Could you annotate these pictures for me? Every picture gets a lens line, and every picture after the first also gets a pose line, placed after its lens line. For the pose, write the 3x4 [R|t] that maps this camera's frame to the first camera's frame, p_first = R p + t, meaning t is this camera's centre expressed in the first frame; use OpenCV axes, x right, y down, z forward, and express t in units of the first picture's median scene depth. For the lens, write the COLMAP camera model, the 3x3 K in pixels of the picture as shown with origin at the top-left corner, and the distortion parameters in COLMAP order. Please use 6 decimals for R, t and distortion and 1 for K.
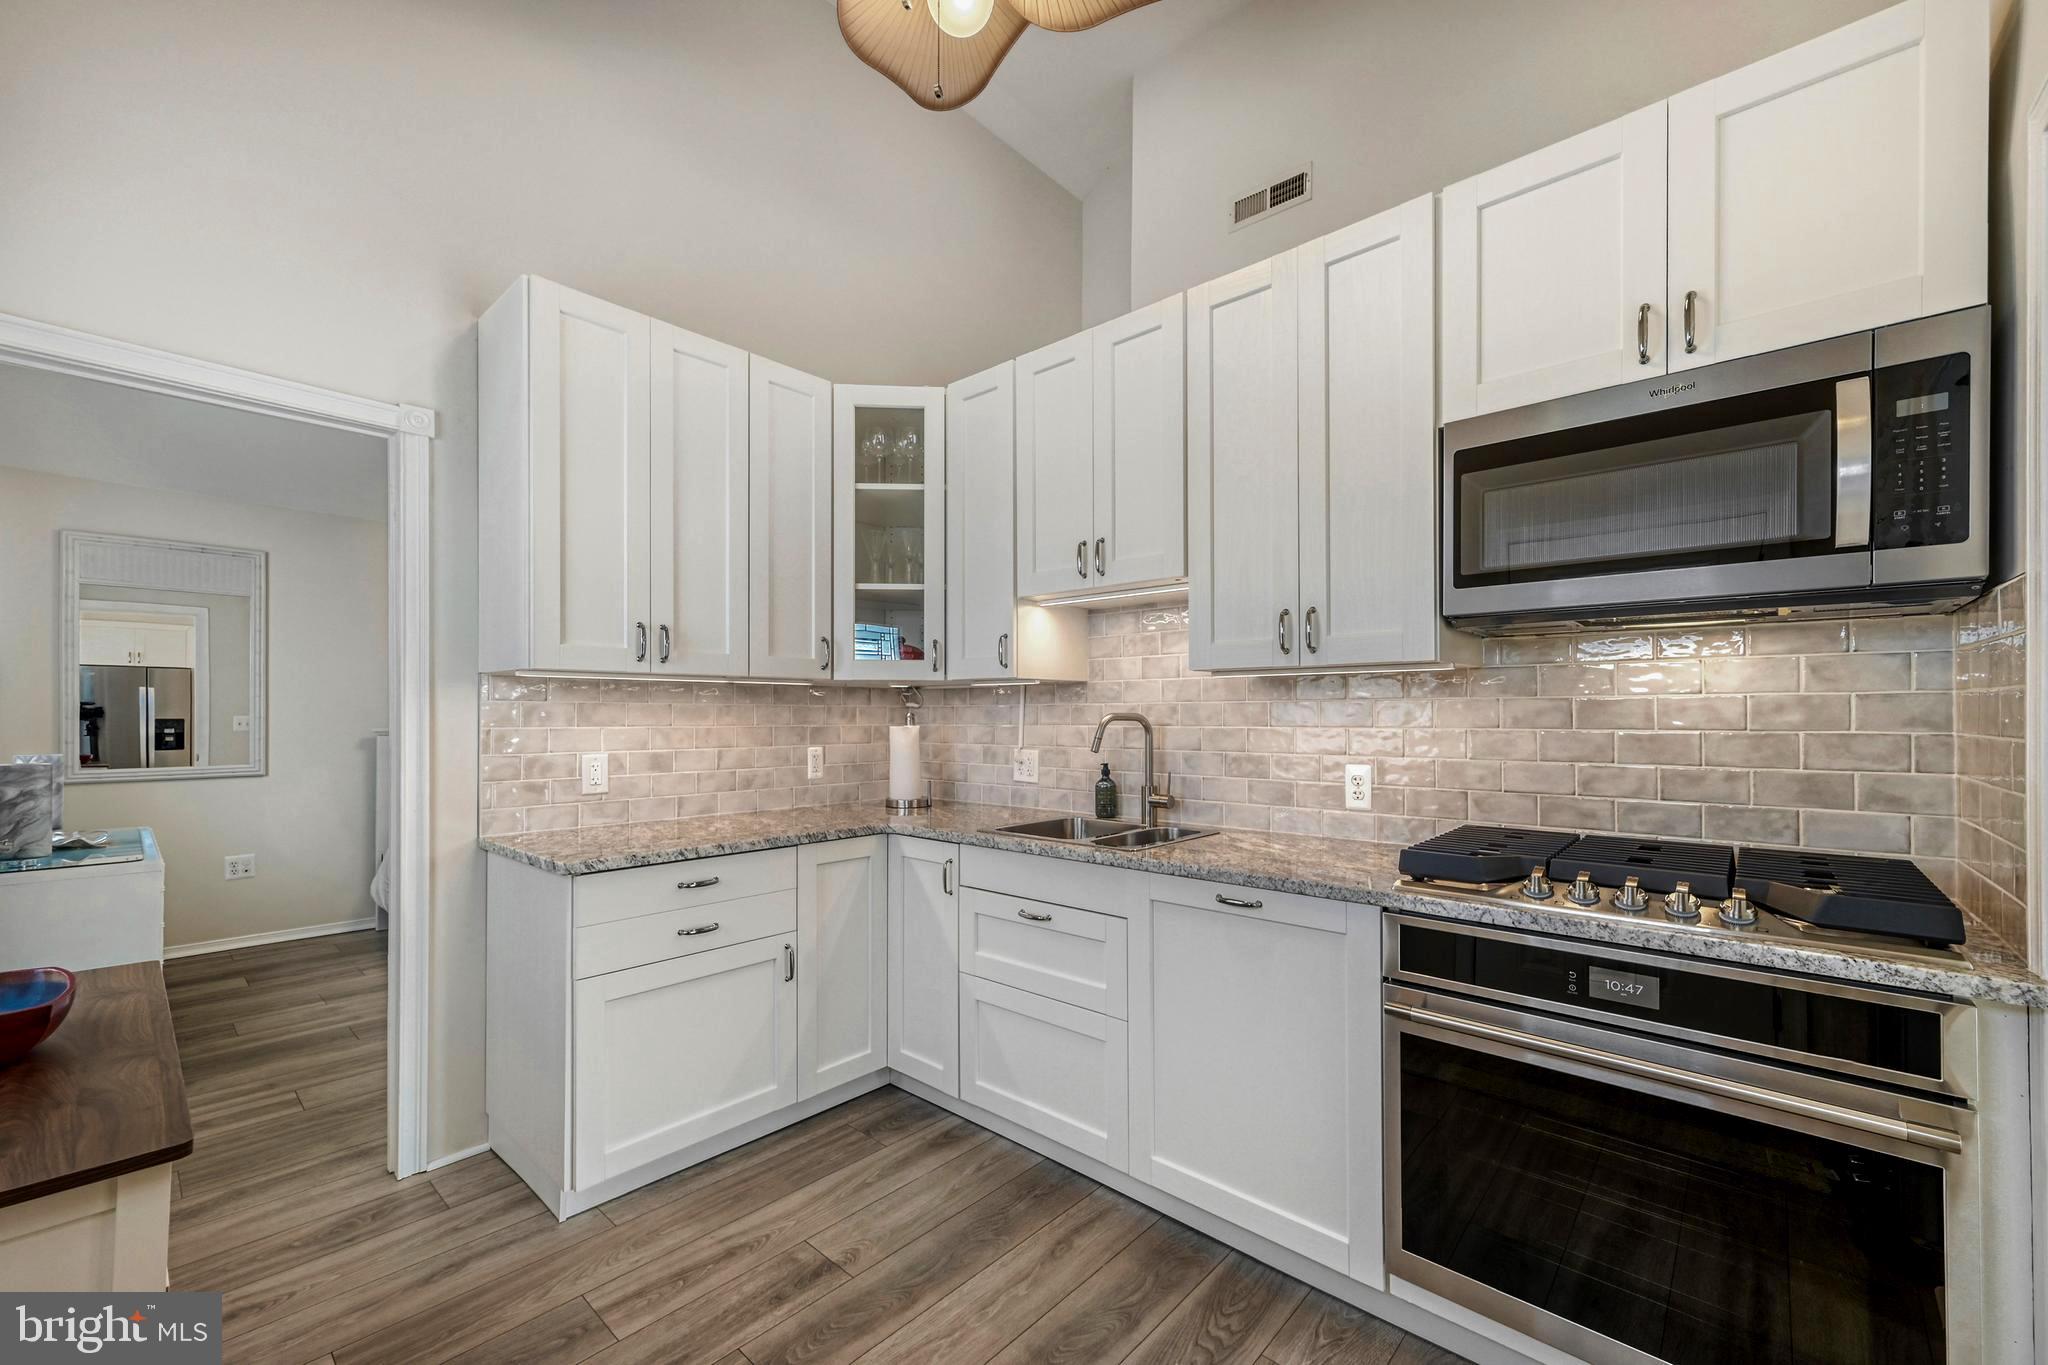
lens RADIAL K [[816.1, 0, 1007.3], [0, 816.1, 715.9], [0, 0, 1]] dist [0.000566, -0.000806]
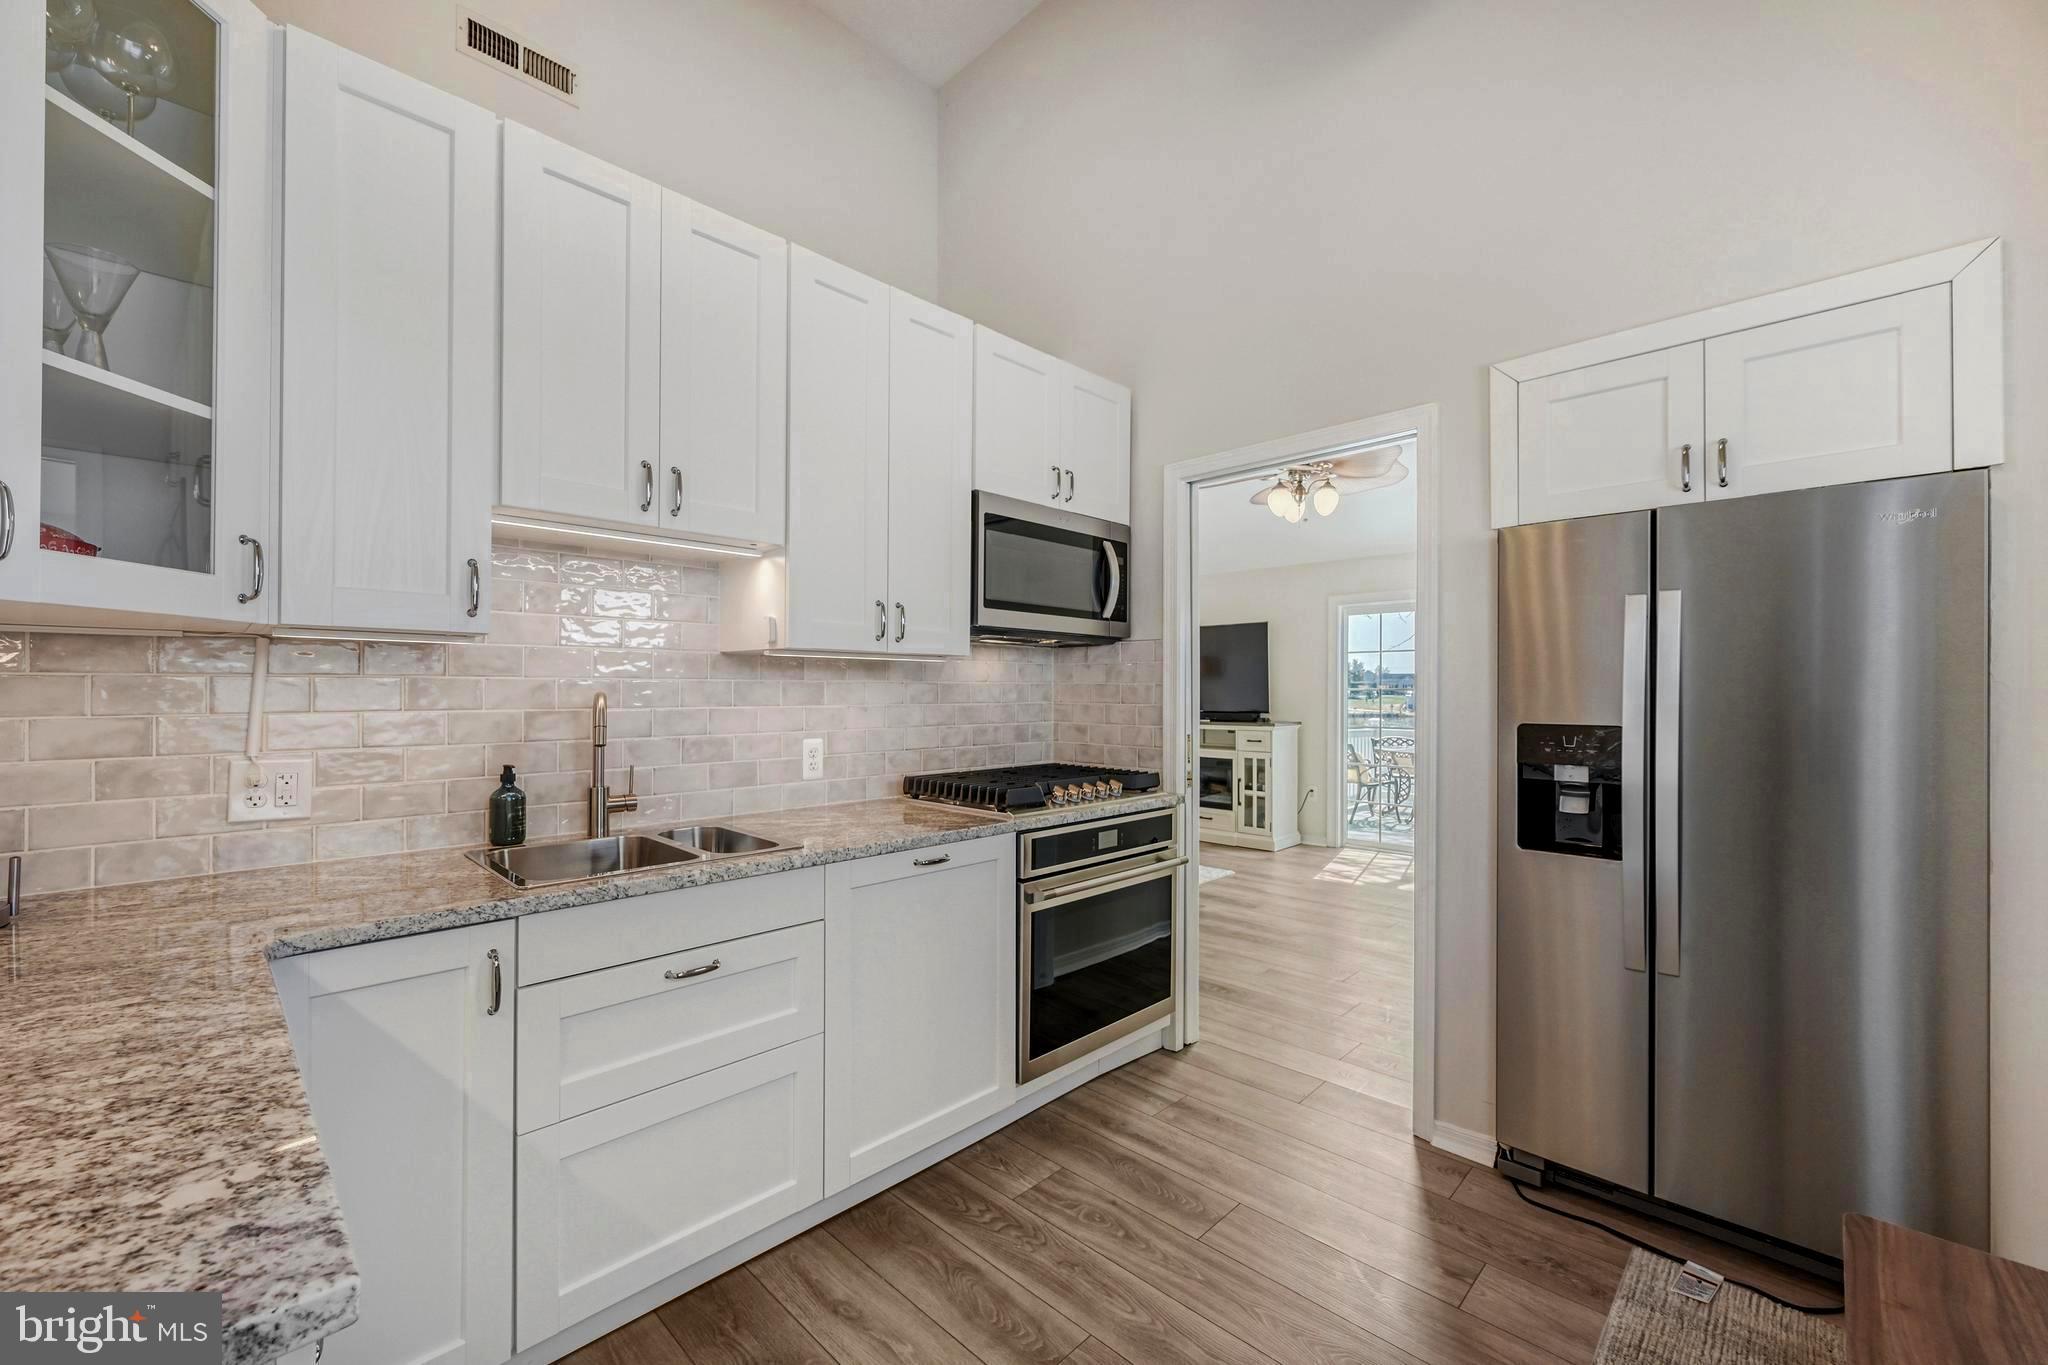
lens RADIAL K [[816.1, 0, 1042.3], [0, 816.1, 692.3], [0, 0, 1]] dist [0.000566, -0.000806]
pose [[0.022367, -0.000836, 0.999749, -0.695165], [-0.002687, 0.999996, 0.000896, -0.005941], [-0.999746, -0.002707, 0.022365, 0.674278]]
